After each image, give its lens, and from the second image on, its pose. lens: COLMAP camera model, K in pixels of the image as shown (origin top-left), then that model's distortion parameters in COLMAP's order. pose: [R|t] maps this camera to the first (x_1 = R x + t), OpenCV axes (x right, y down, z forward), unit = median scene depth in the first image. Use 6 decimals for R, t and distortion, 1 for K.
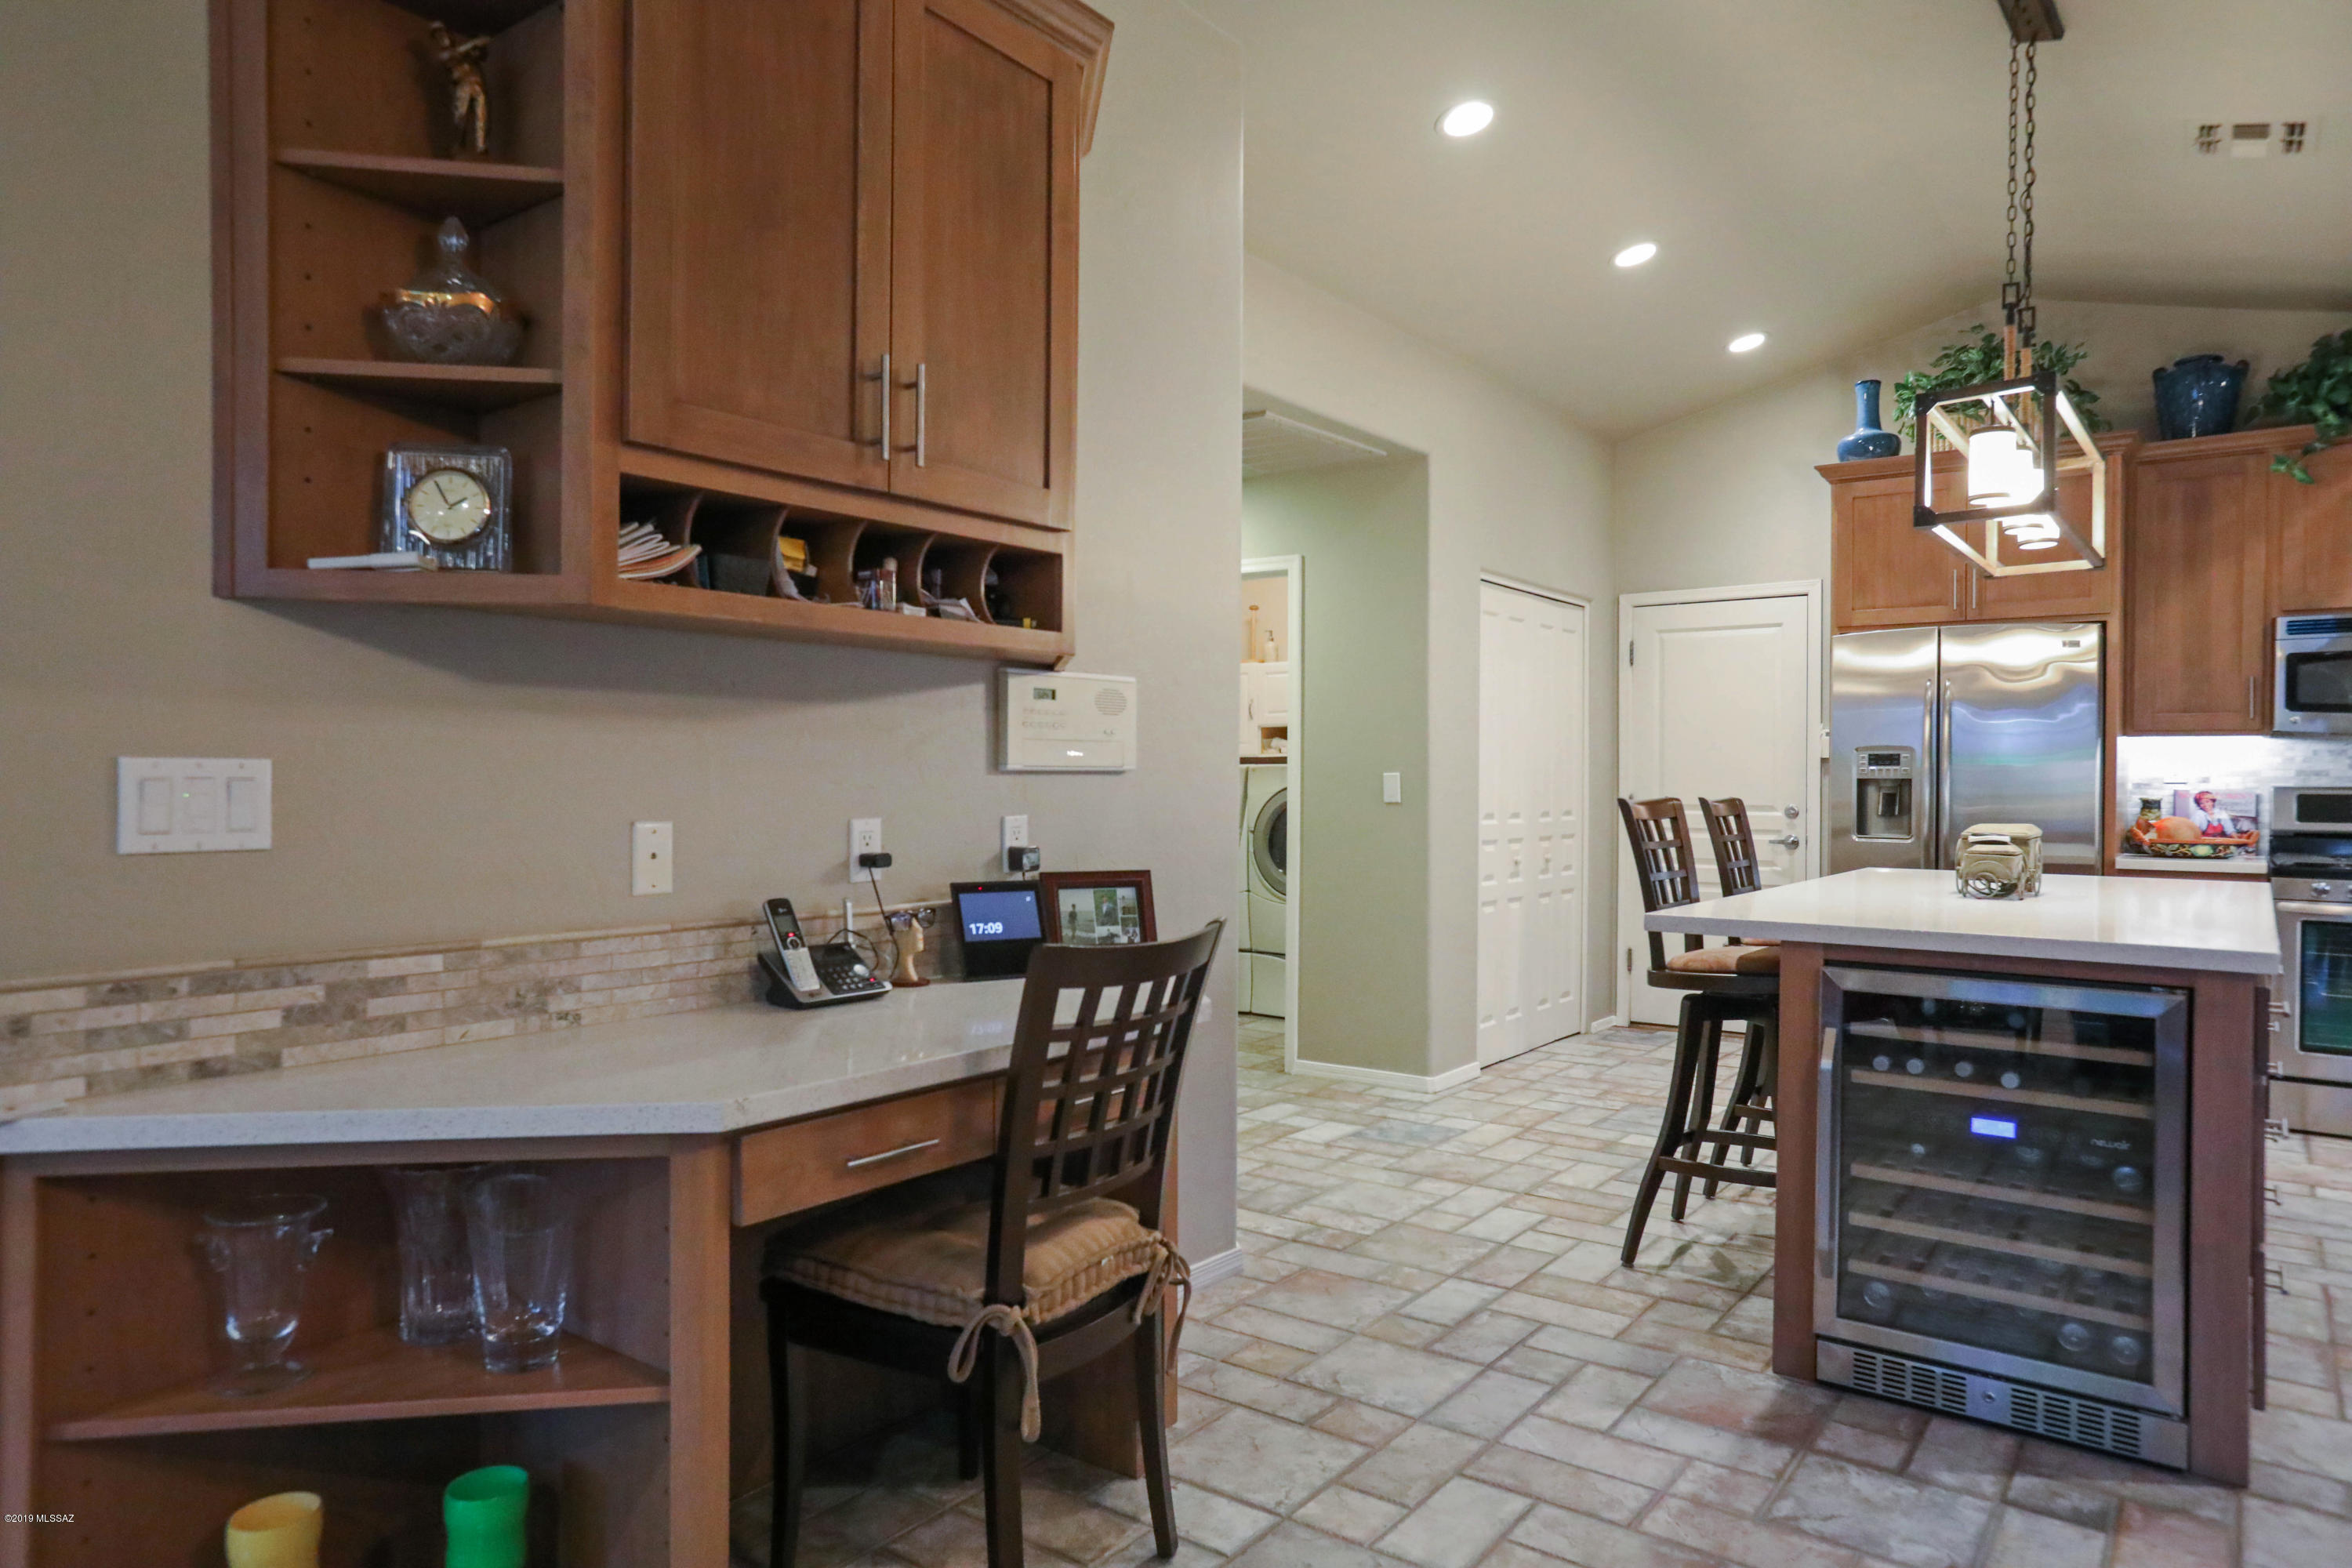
lens RADIAL K [[1440.3, 0, 1179.9], [0, 1440.3, 788.0], [0, 0, 1]] dist [-0.022824, 0.025418]
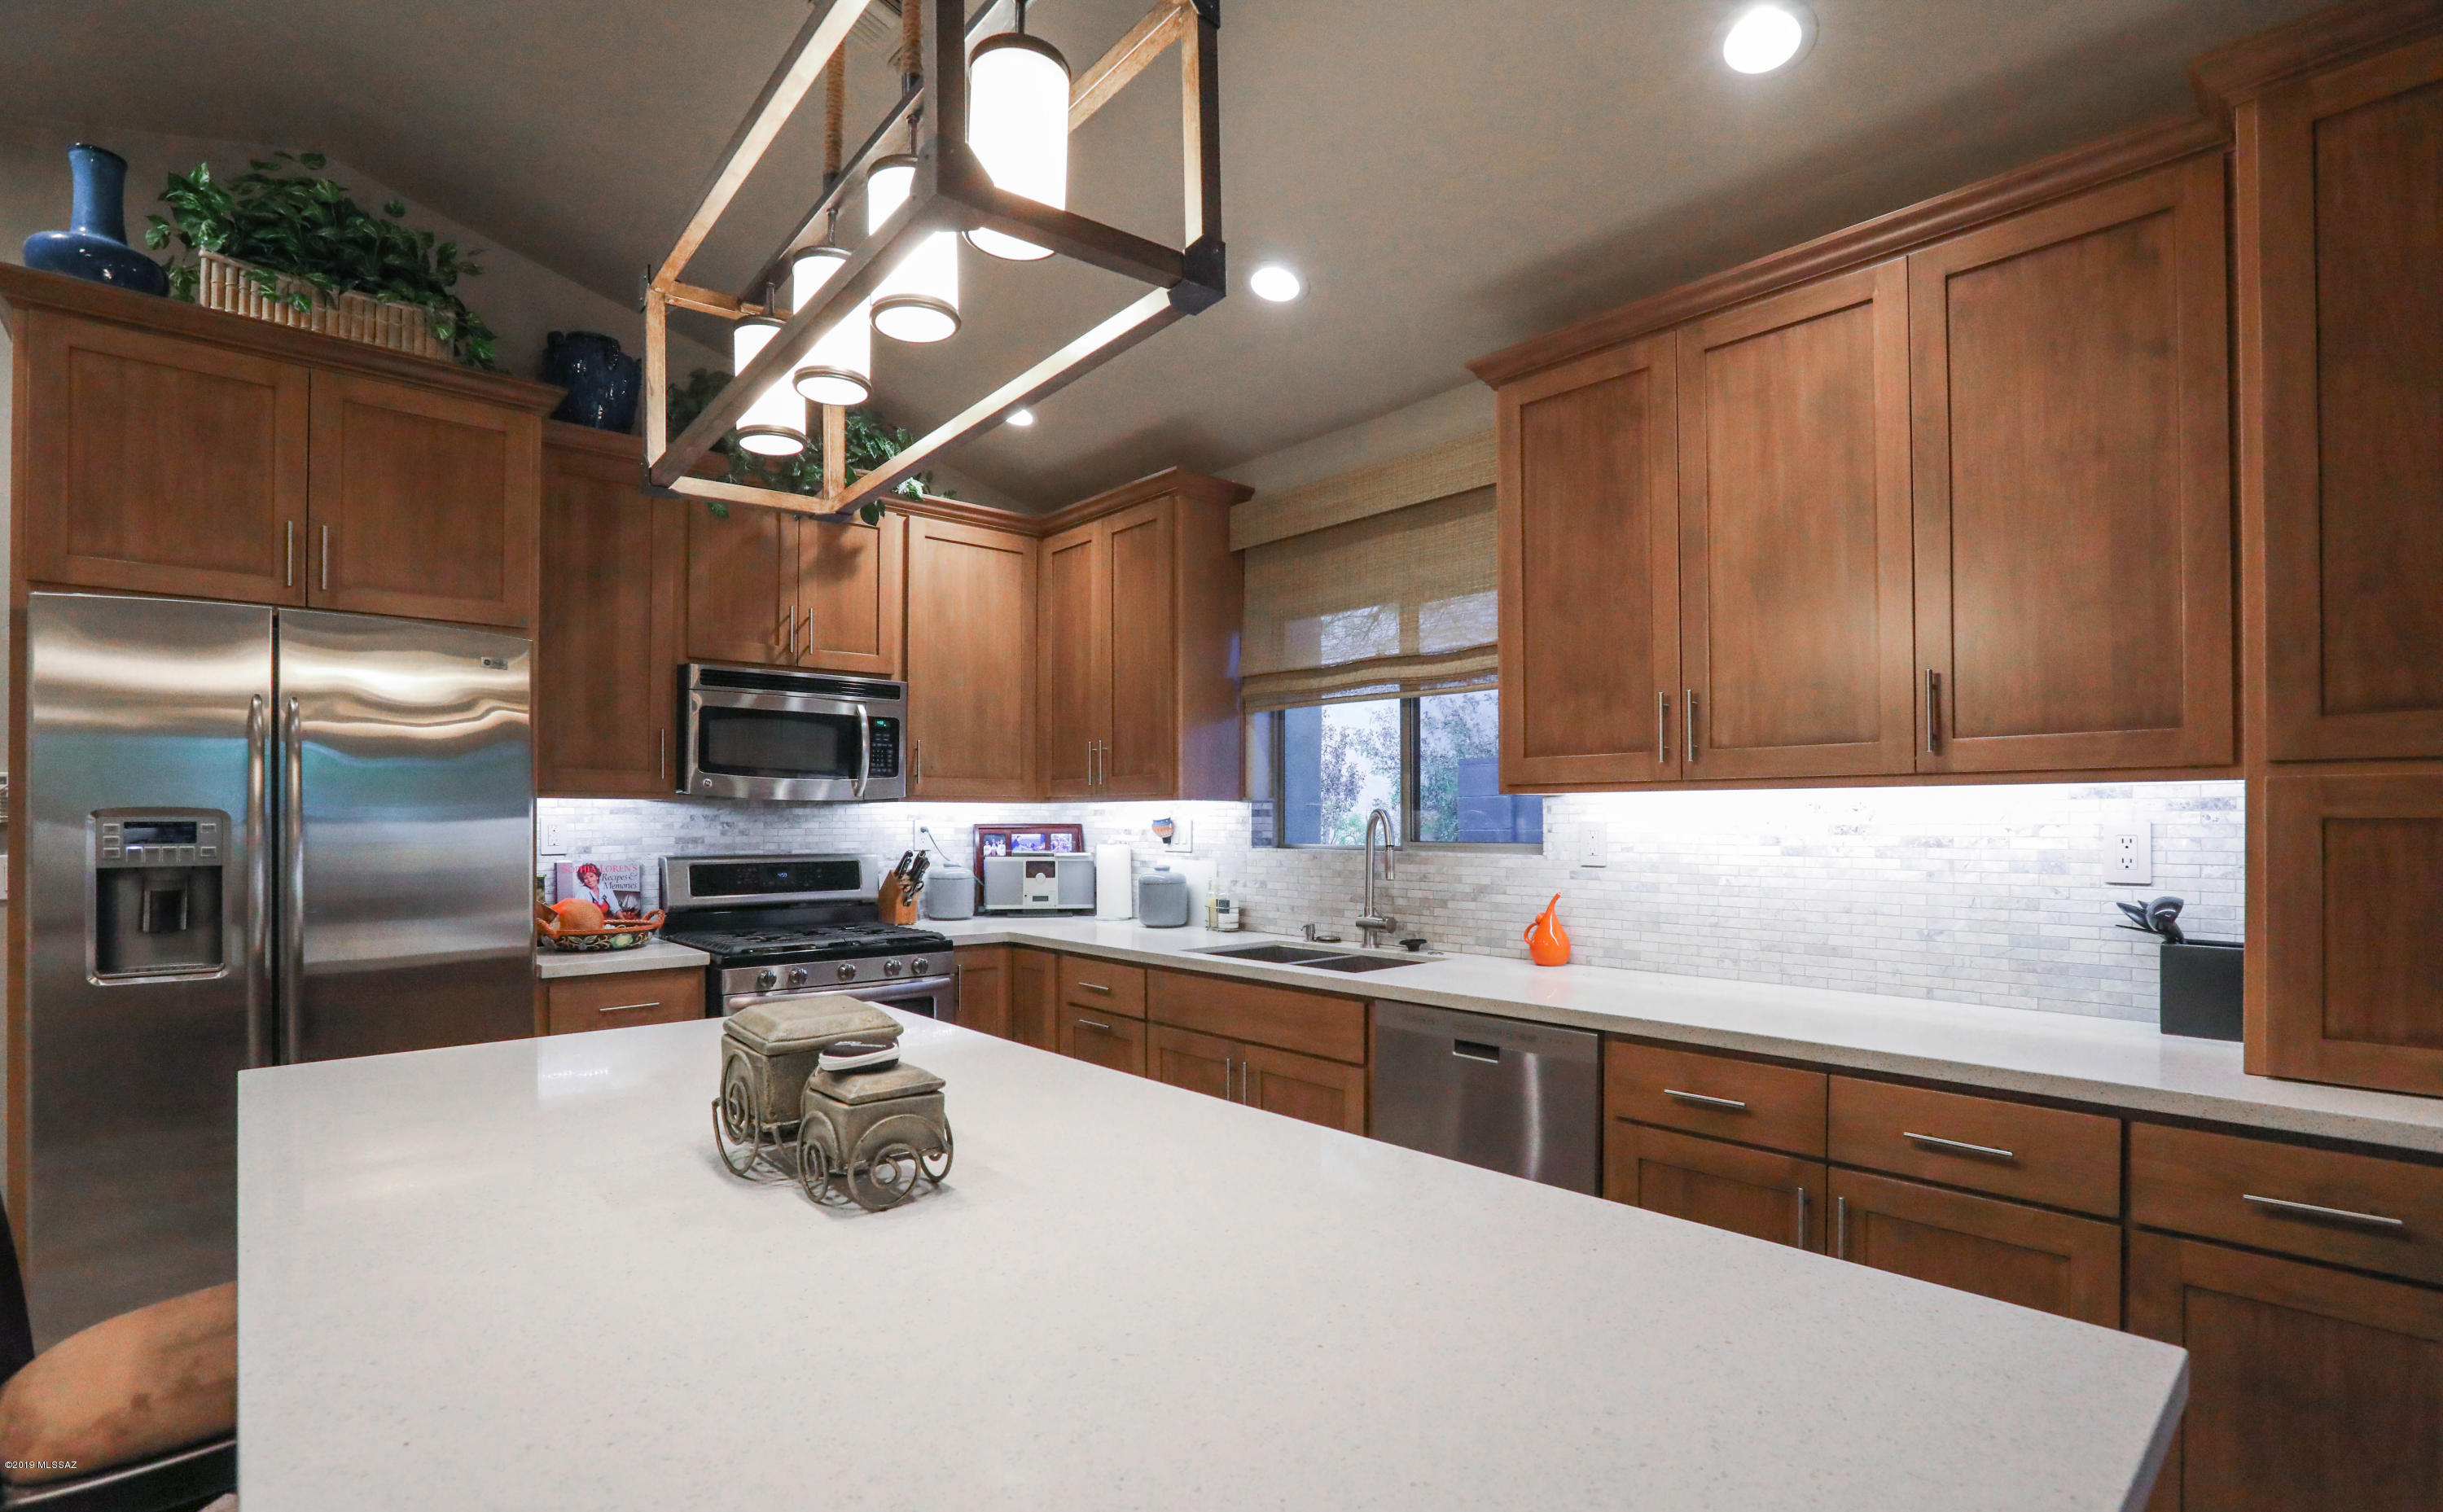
lens RADIAL K [[1125.8, 0, 1208.2], [0, 1125.8, 815.7], [0, 0, 1]] dist [-0.032551, 0.013089]
pose [[0.197304, -0.002635, 0.980339, 0.158517], [0.009489, 0.999955, 0.000778, -0.023712], [-0.980296, 0.009149, 0.197320, 0.540286]]
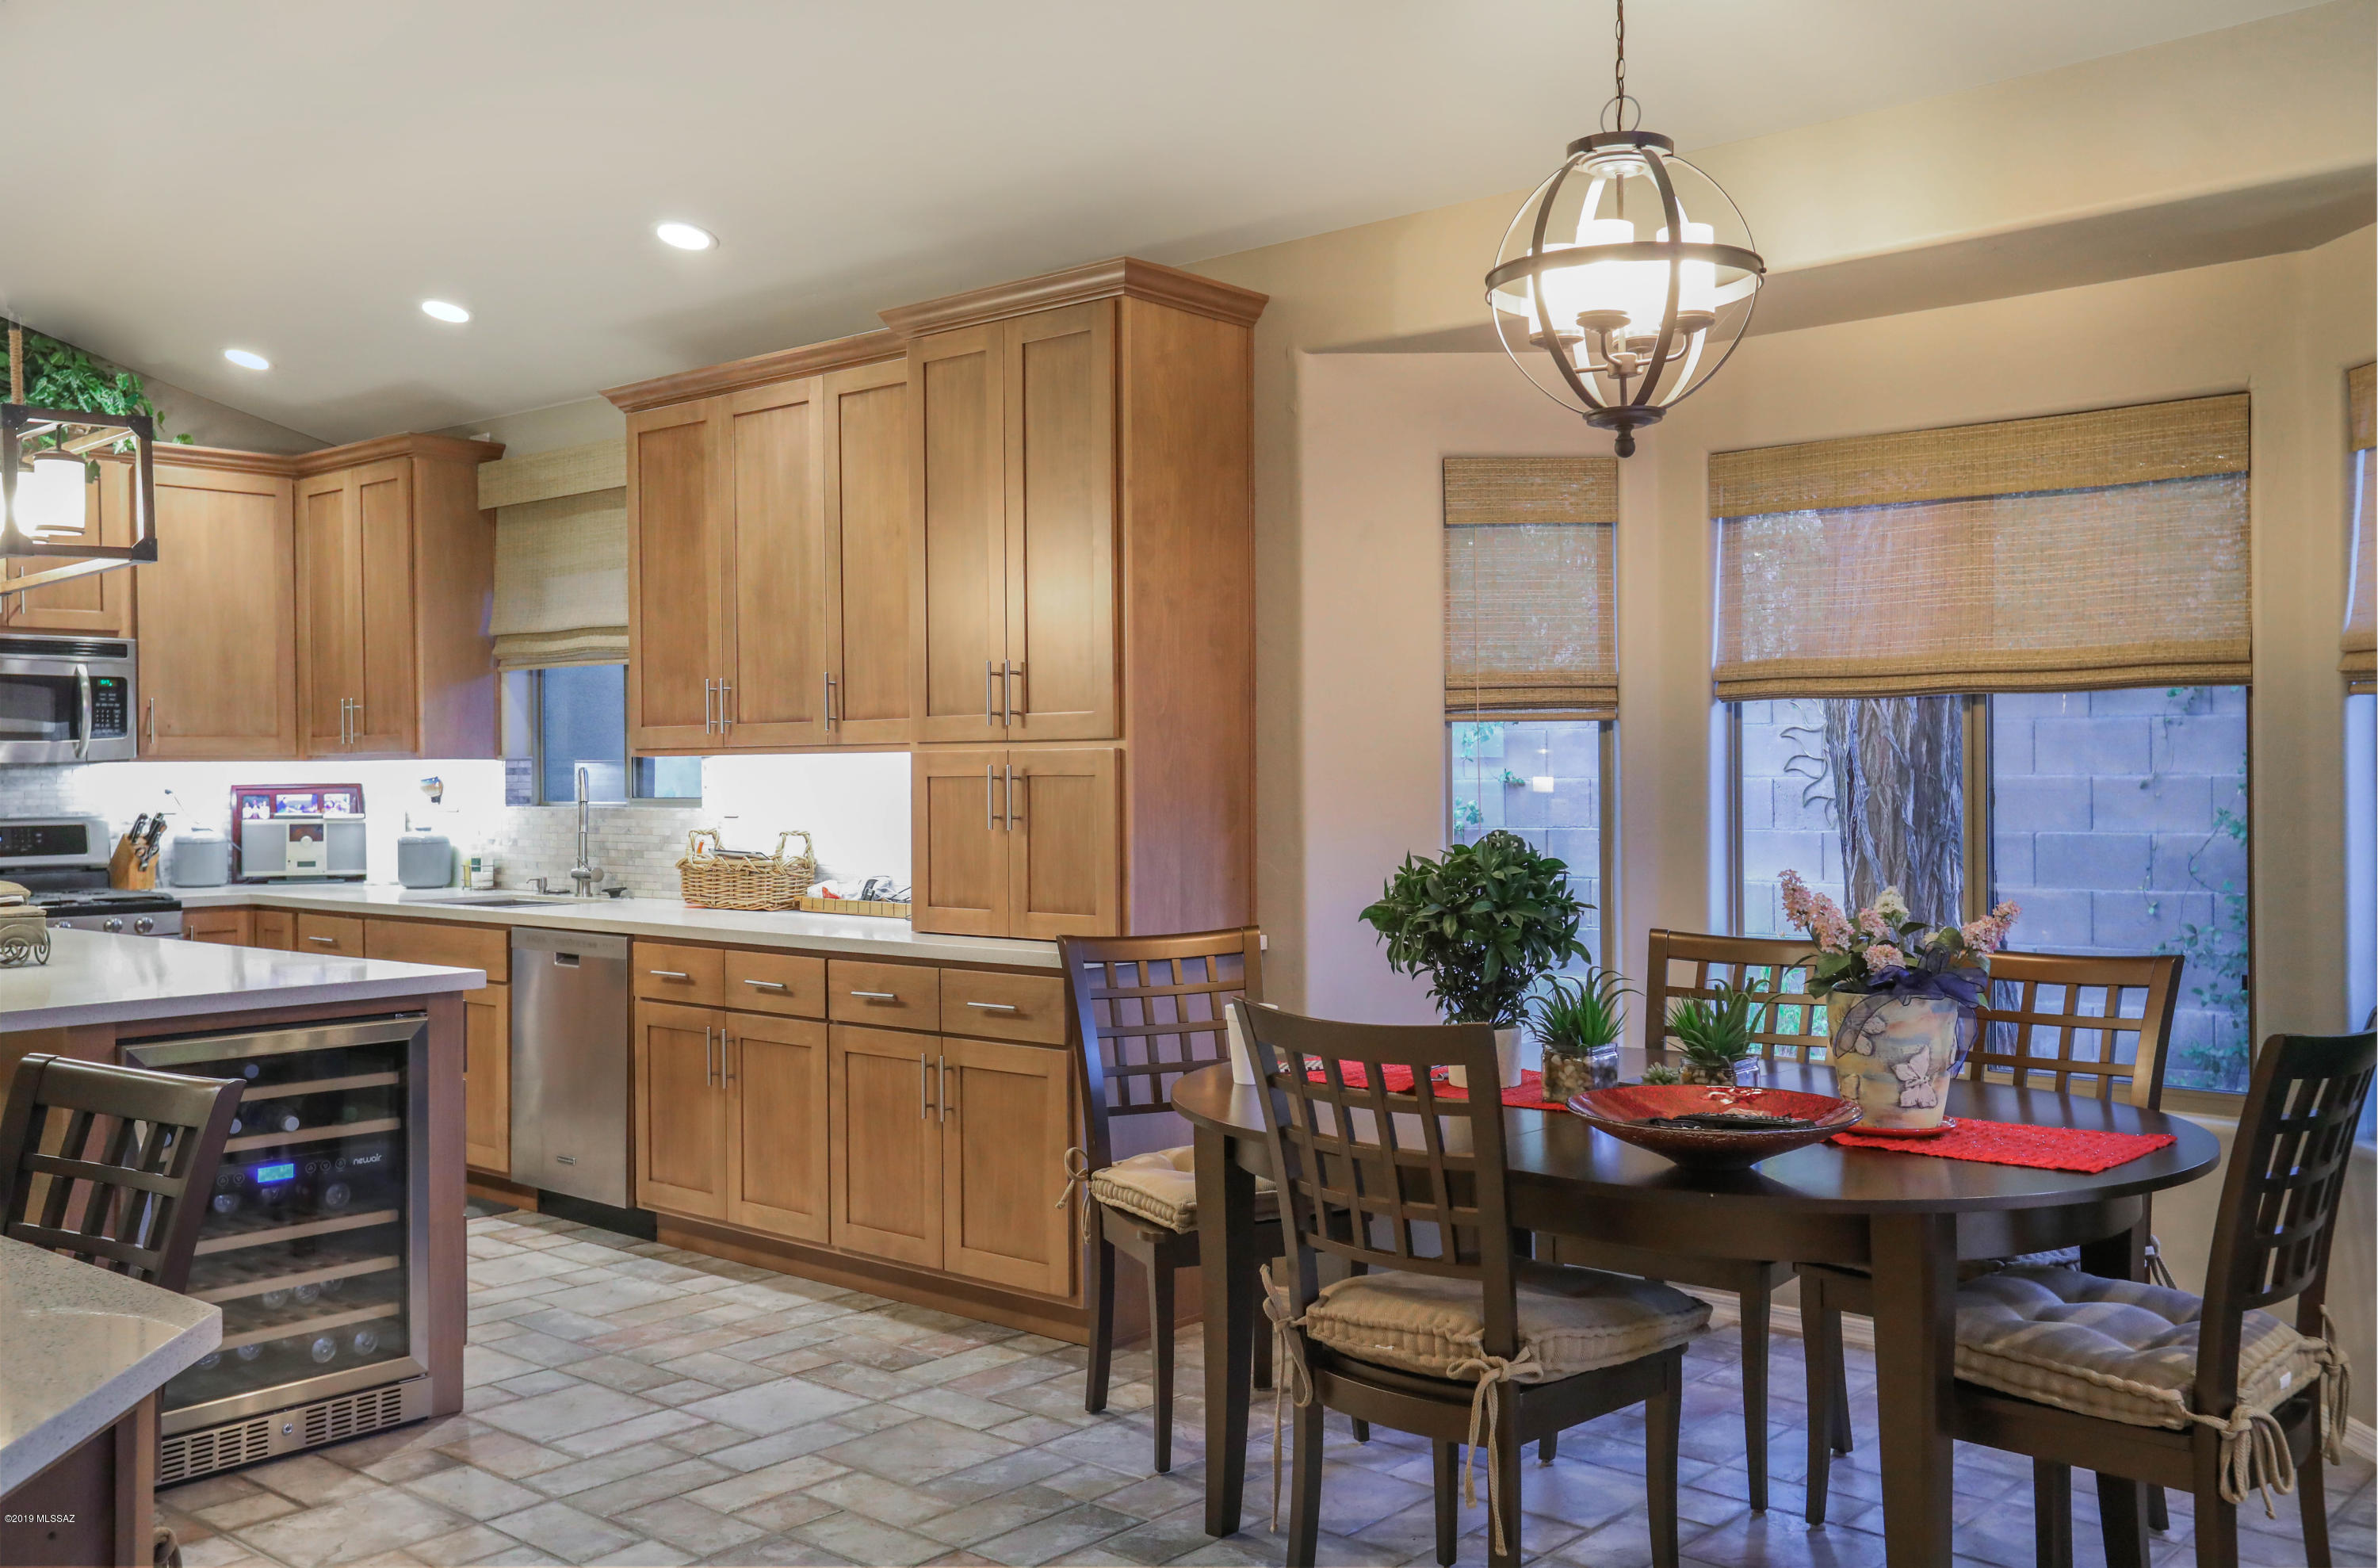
lens RADIAL K [[2095.3, 0, 1169.3], [0, 2095.3, 777.3], [0, 0, 1]] dist [0.028878, 0.061295]
pose [[0.087380, -0.011945, 0.996103, -0.447274], [0.016749, 0.999804, 0.010520, -0.028032], [-0.996034, 0.015764, 0.087563, 0.103970]]
